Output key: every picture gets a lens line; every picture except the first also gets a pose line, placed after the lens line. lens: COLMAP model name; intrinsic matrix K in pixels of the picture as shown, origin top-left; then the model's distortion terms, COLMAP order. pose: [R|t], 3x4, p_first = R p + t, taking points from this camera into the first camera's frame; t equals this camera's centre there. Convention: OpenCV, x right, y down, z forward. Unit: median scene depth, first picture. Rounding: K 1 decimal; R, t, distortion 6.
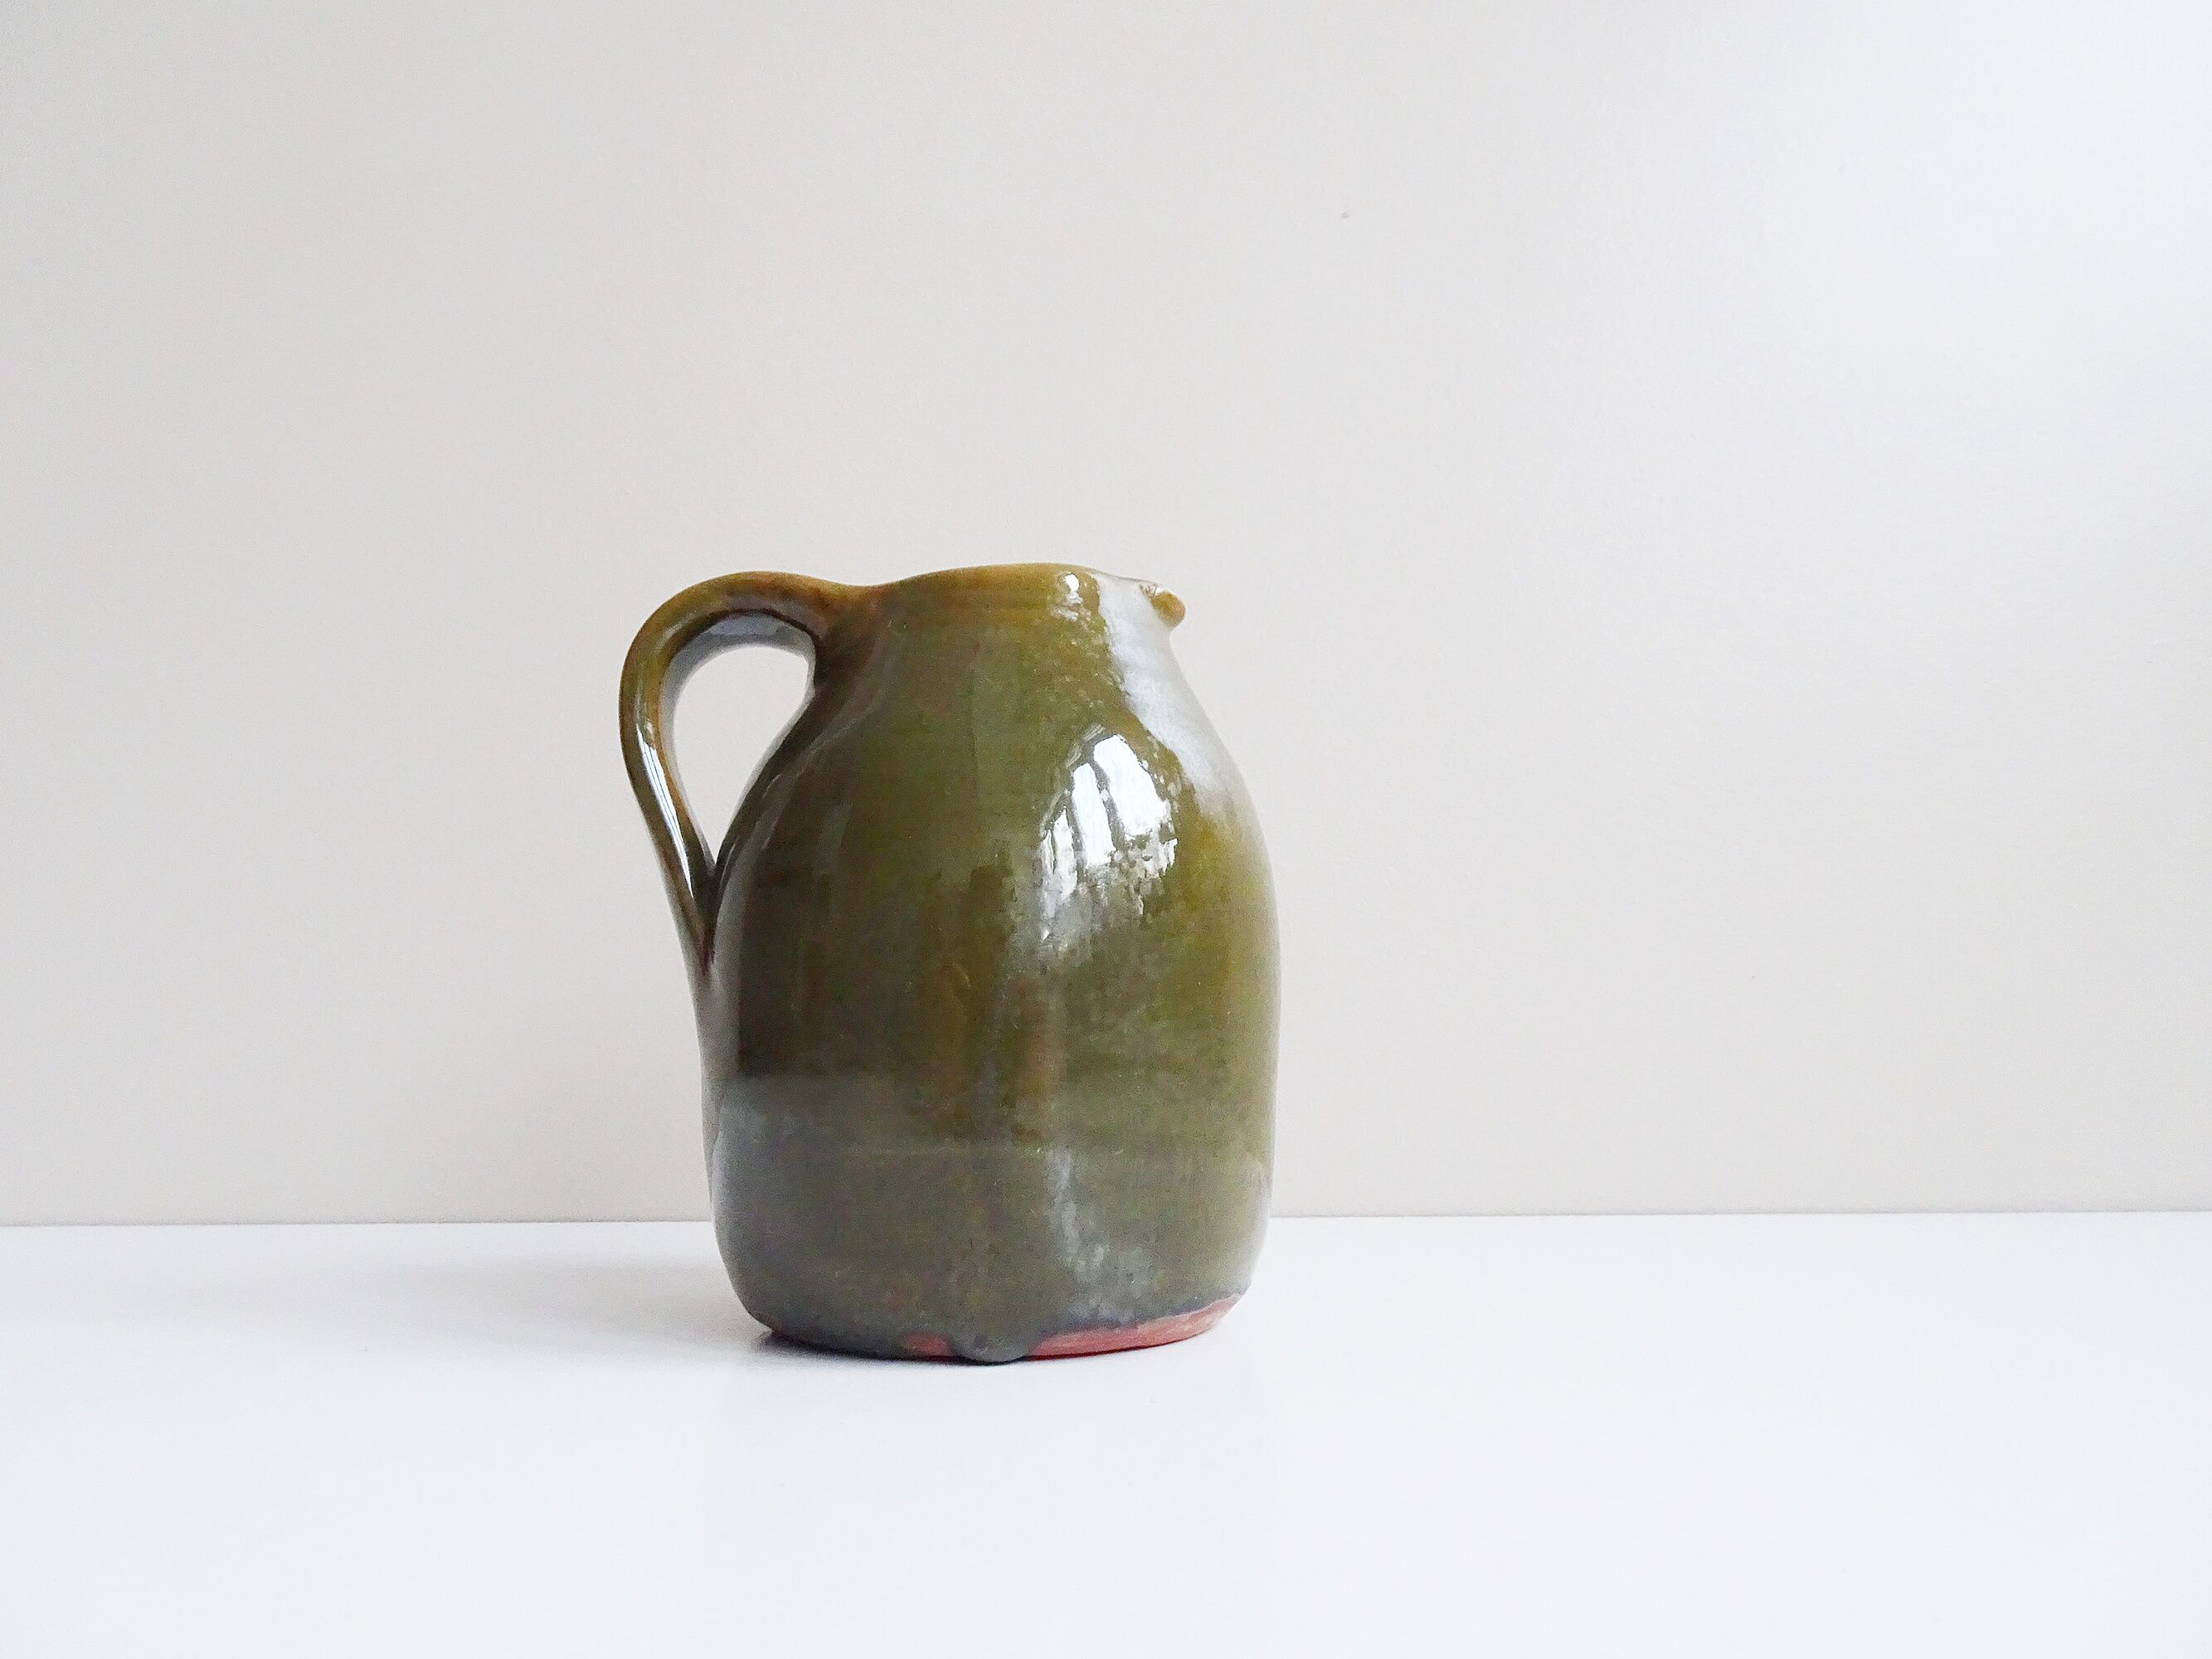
lens RADIAL K [[1547.3, 0, 1106.0], [0, 1547.3, 829.5], [0, 0, 1]] dist [0.056134, -0.000483]
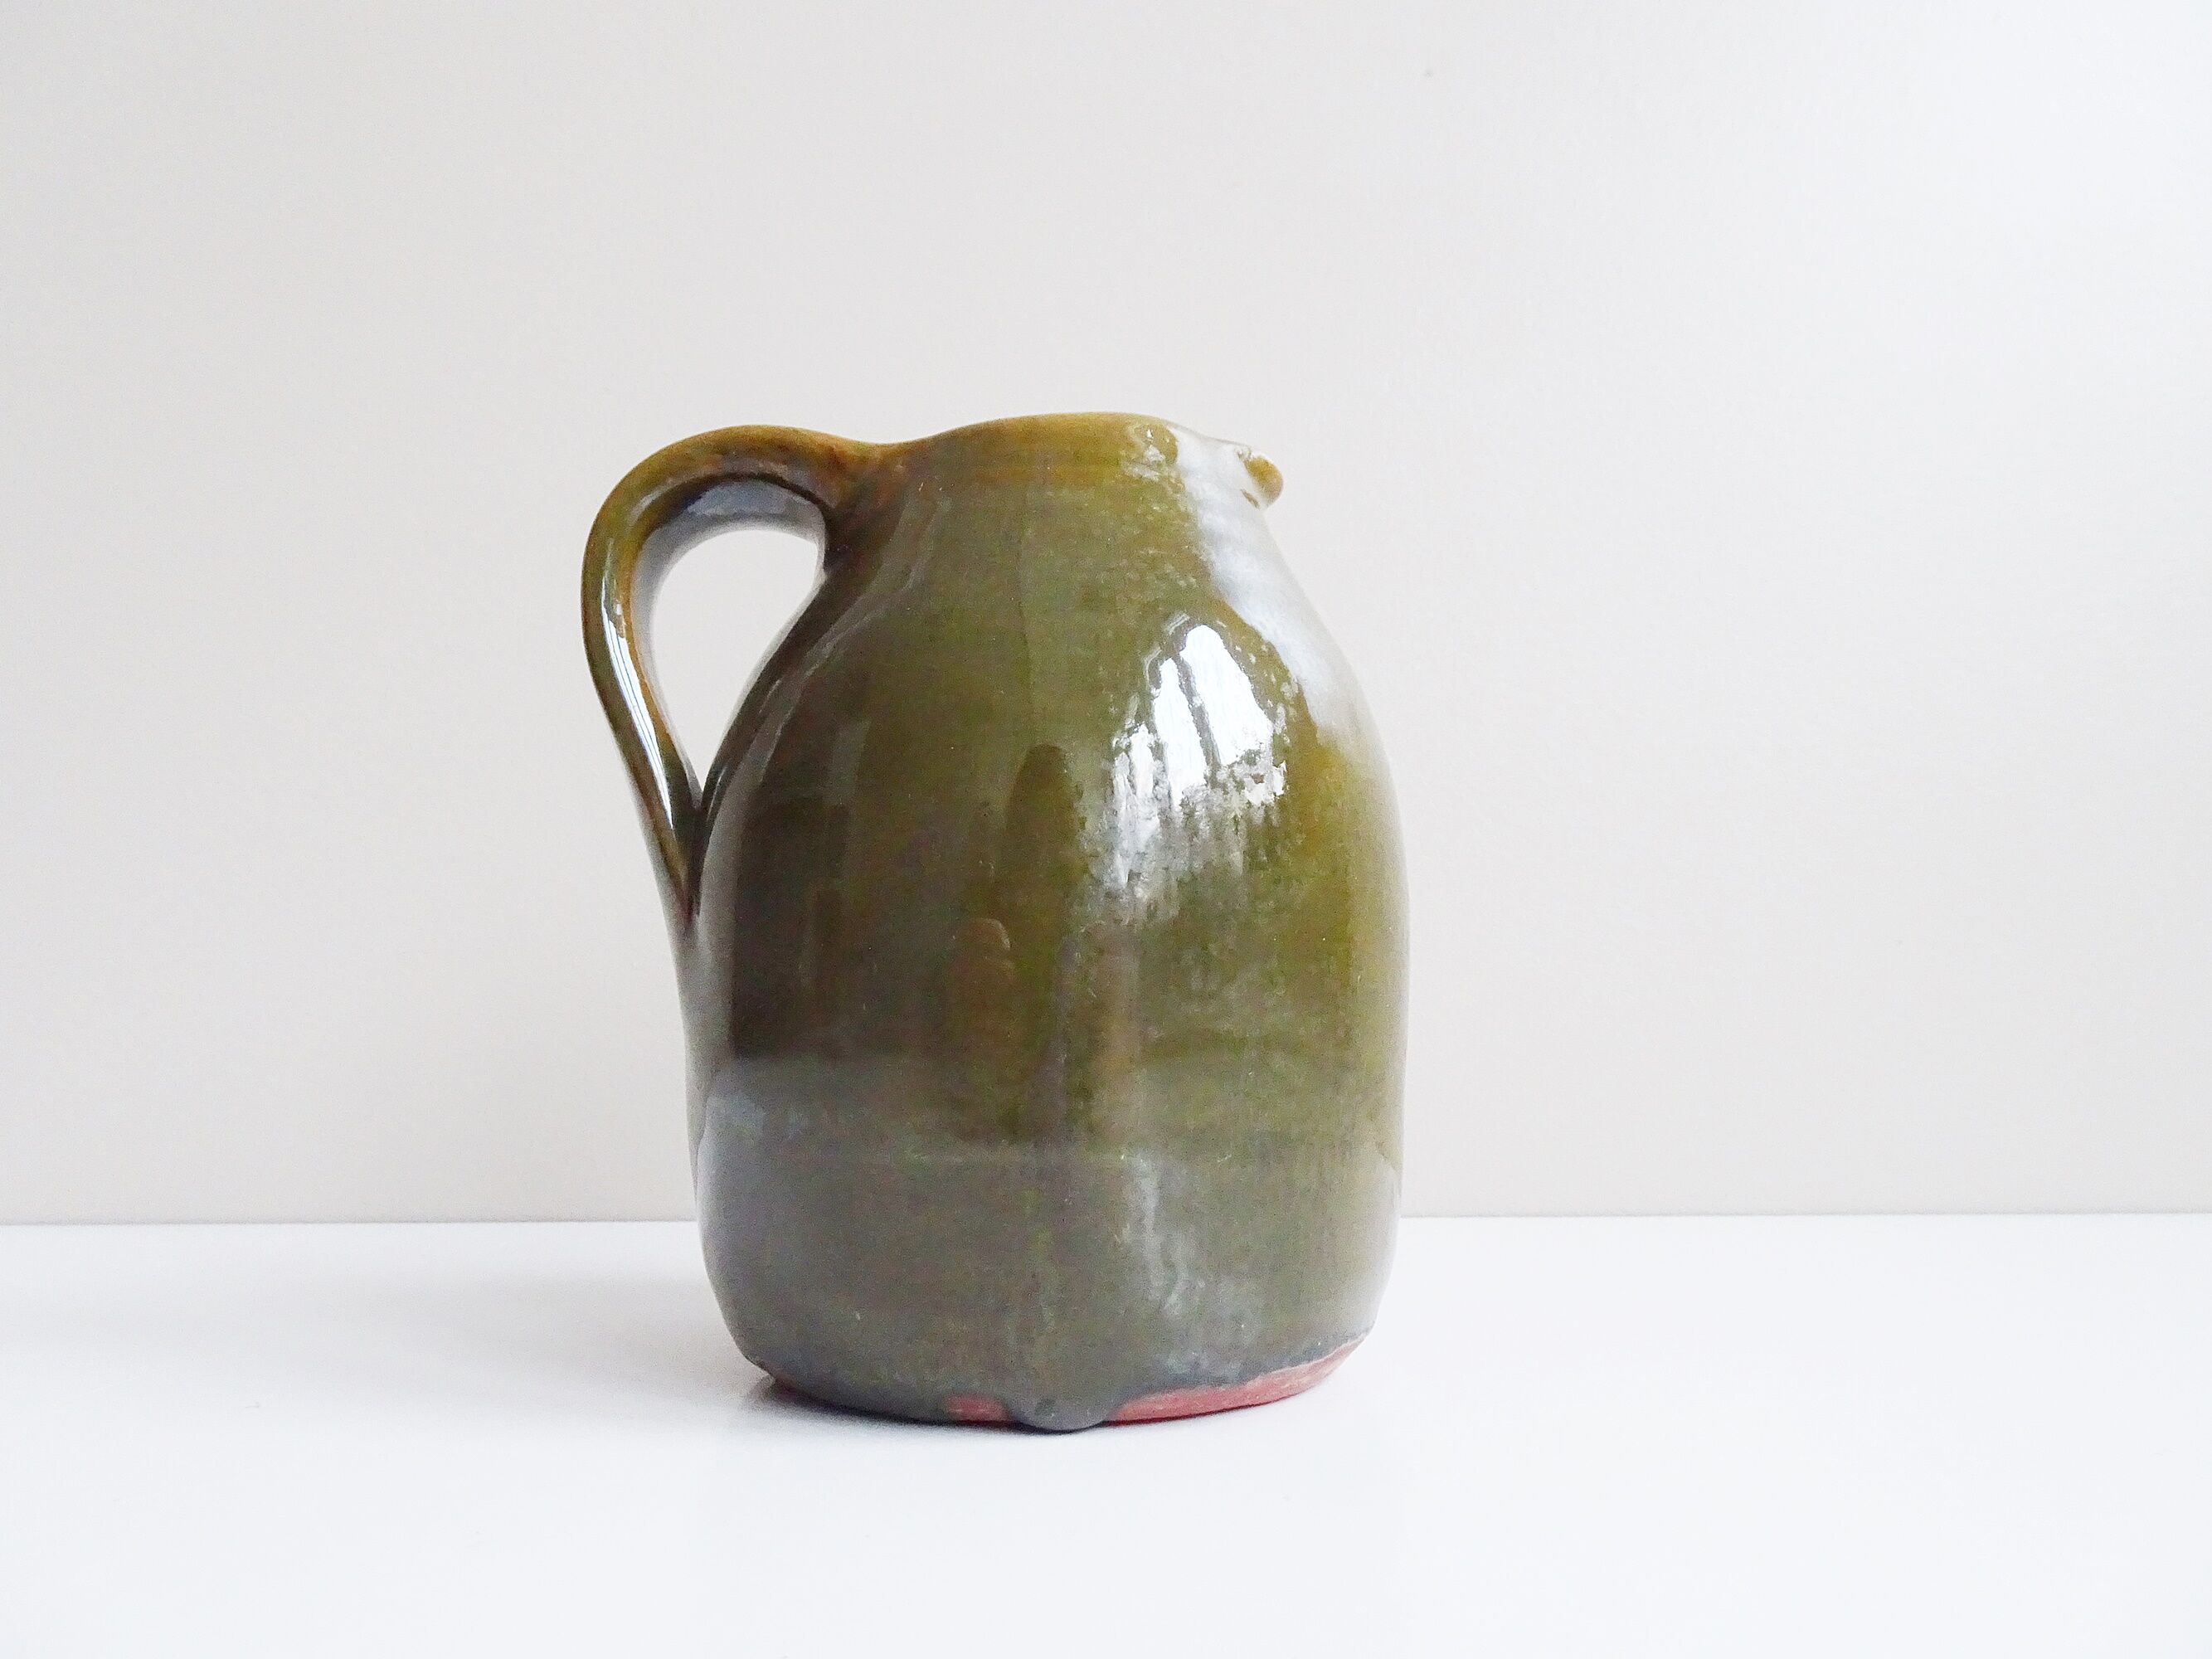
lens RADIAL K [[1547.3, 0, 1106.0], [0, 1547.3, 829.5], [0, 0, 1]] dist [0.056134, -0.000483]
pose [[0.999991, 0.000569, -0.004207, -0.043962], [-0.000510, 0.999903, 0.013890, 0.032382], [0.004215, -0.013887, 0.999895, 0.218067]]
